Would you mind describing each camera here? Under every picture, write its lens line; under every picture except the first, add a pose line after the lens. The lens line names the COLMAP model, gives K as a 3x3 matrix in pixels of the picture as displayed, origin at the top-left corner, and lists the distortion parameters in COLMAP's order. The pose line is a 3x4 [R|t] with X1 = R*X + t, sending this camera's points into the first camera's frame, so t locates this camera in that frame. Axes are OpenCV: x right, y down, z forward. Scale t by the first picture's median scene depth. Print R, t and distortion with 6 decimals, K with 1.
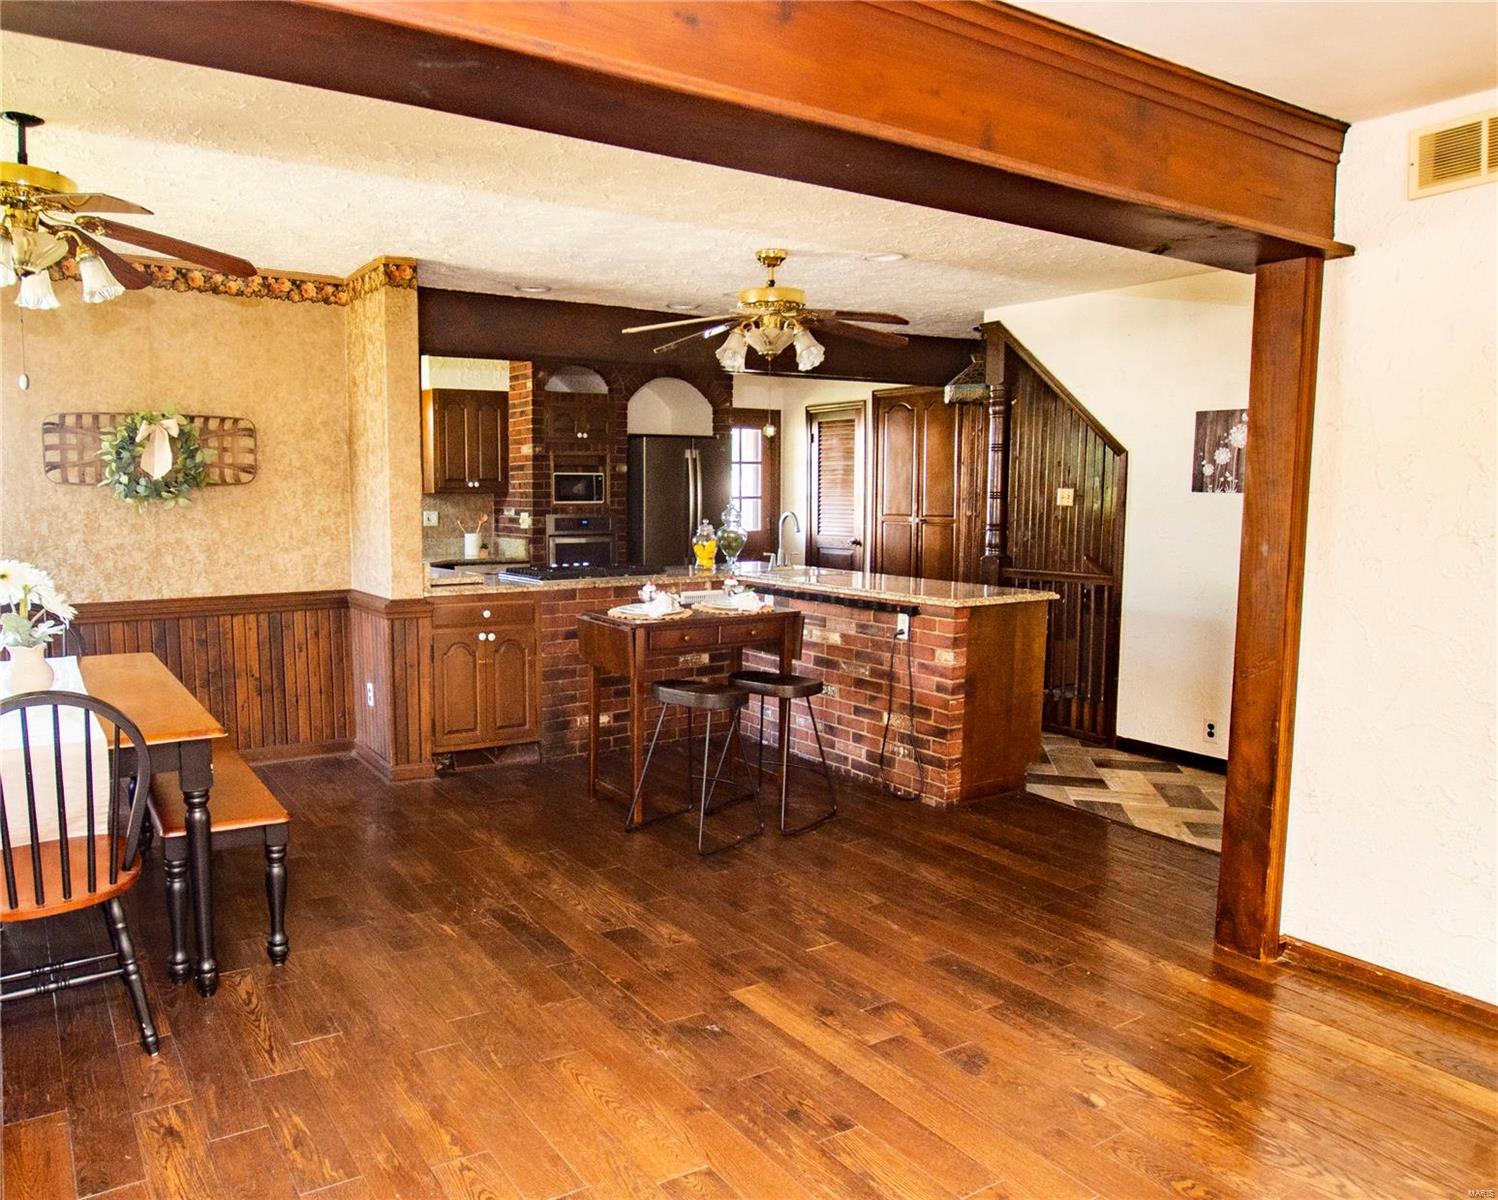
lens RADIAL K [[1036.2, 0, 594.5], [0, 1036.2, 598.5], [0, 0, 1]] dist [-0.028788, -0.001310]
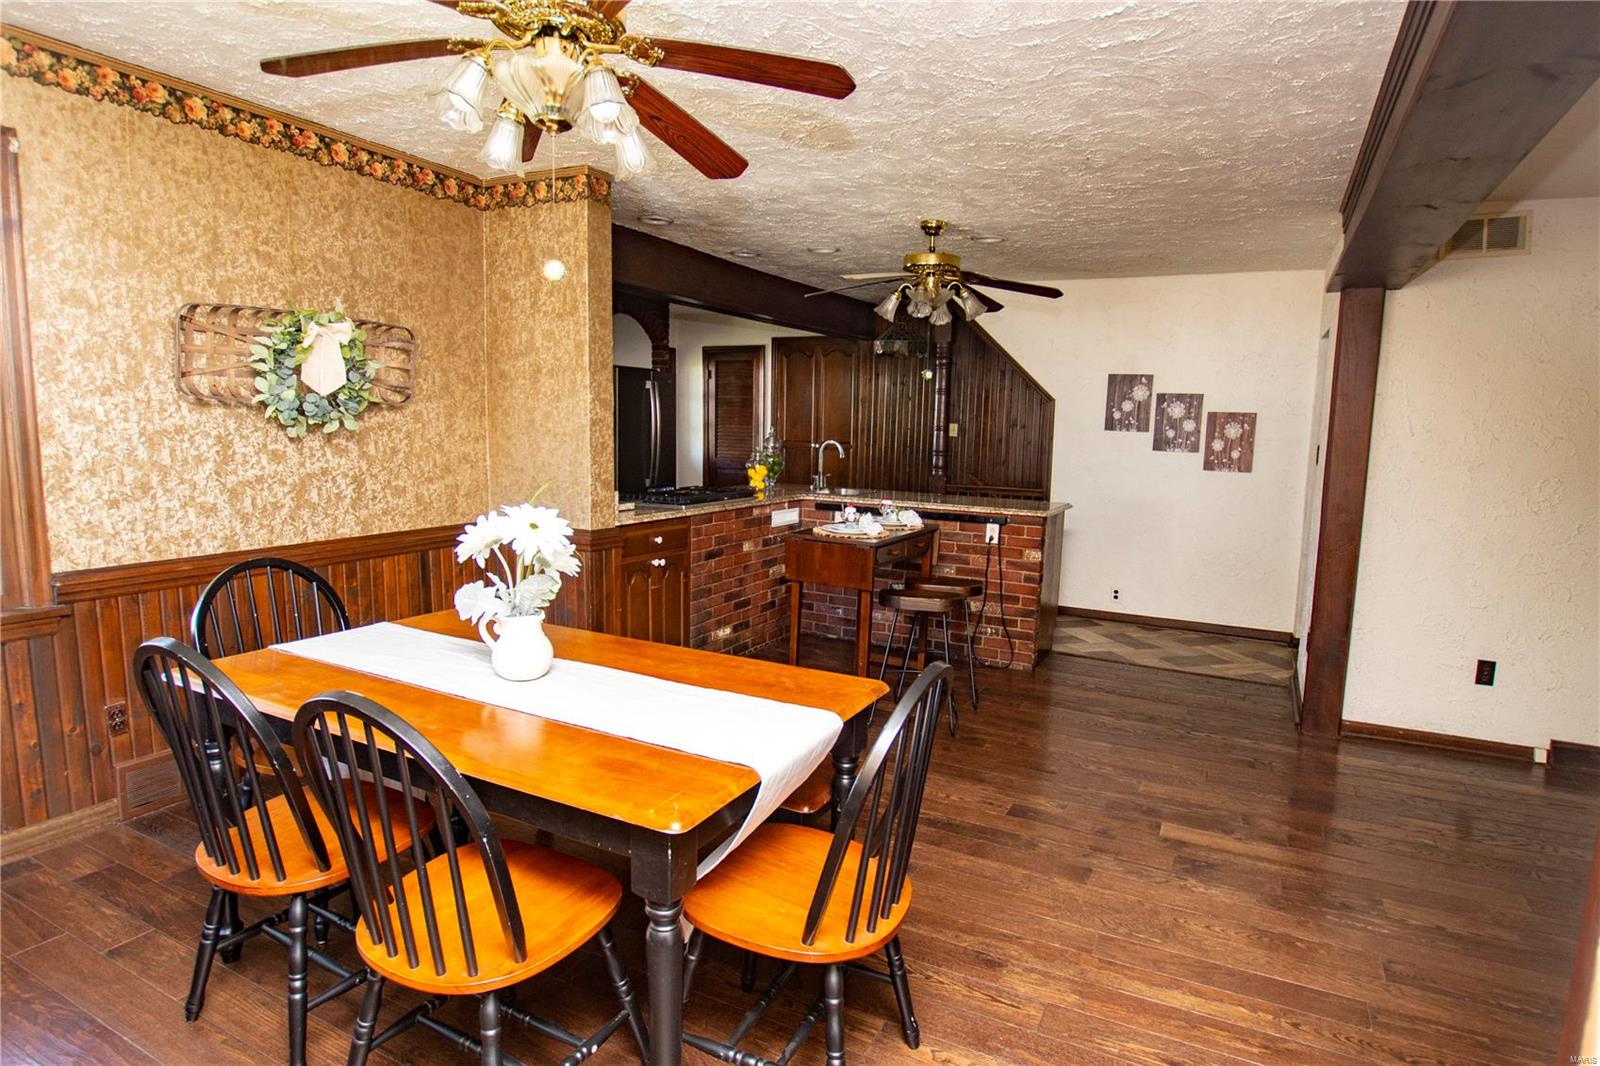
lens RADIAL K [[871.6, 0, 804.1], [0, 871.6, 536.6], [0, 0, 1]] dist [-0.031370, 0.000265]
pose [[0.840834, -0.049132, 0.539059, -0.447028], [0.030836, 0.998603, 0.042919, -0.020890], [-0.540414, -0.019466, 0.841174, 0.208470]]
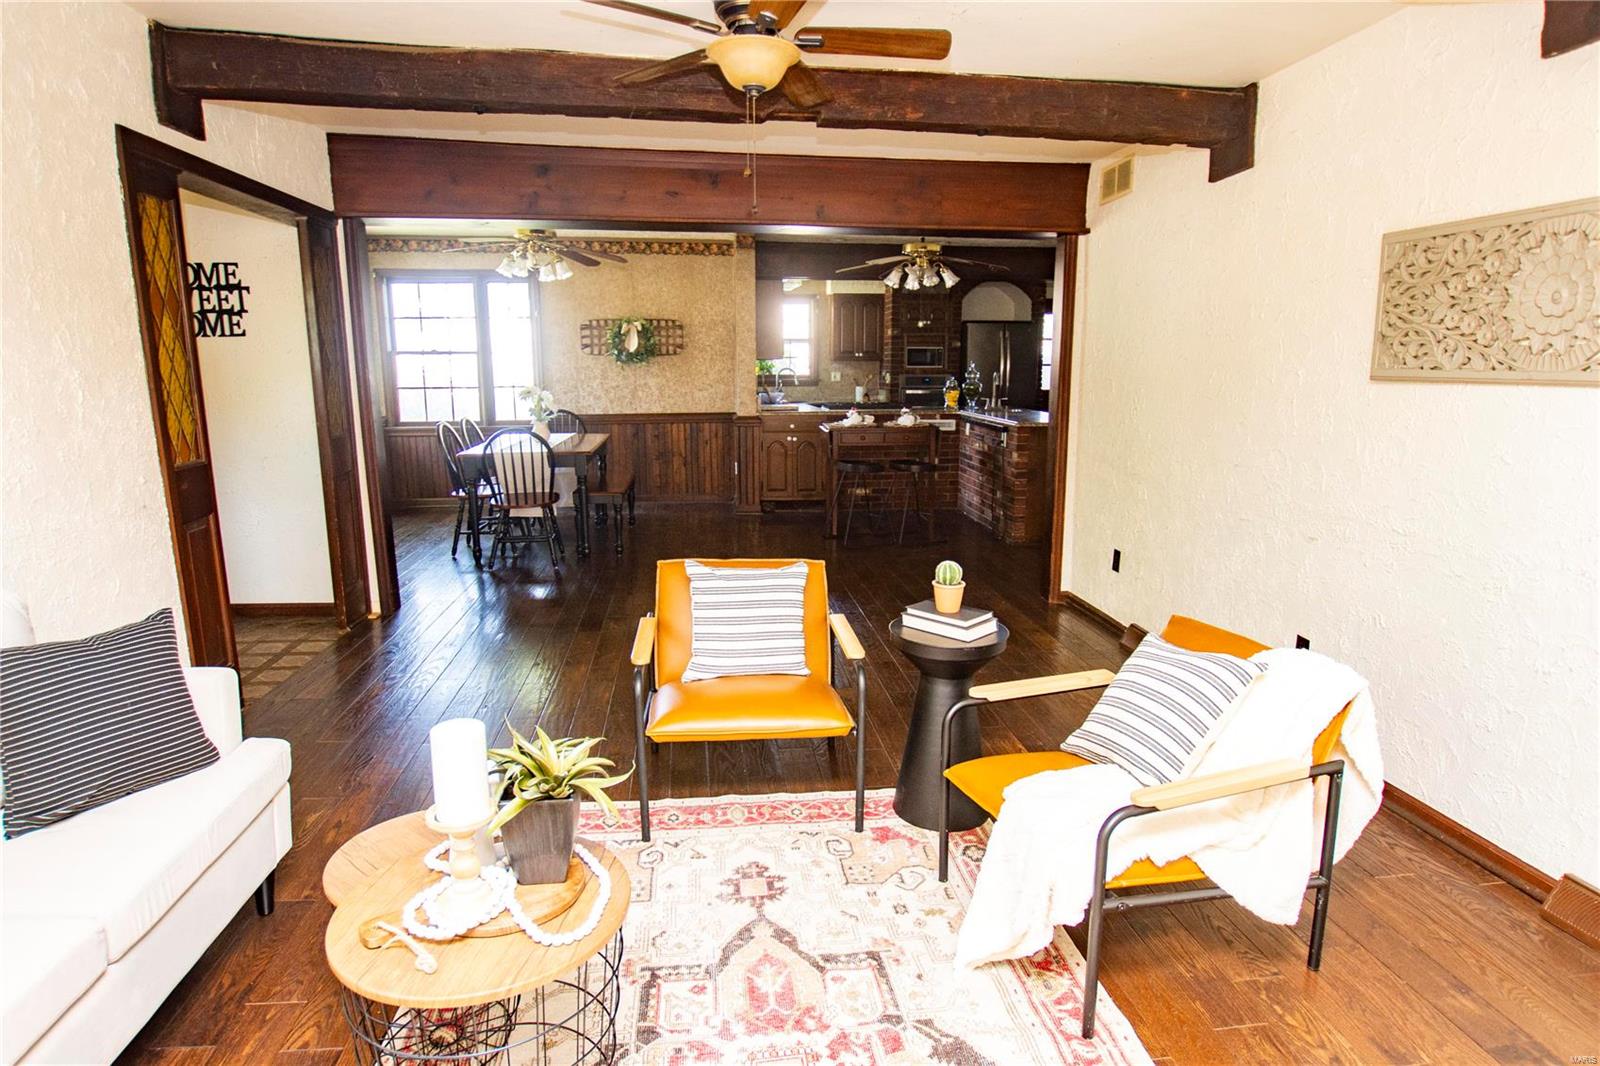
lens RADIAL K [[865.6, 0, 803.4], [0, 865.6, 527.3], [0, 0, 1]] dist [-0.031739, 0.000692]
pose [[0.921976, 0.073594, -0.380189, 0.509992], [-0.040850, 0.994781, 0.093497, 0.048753], [0.385086, -0.070671, 0.920171, -0.409174]]
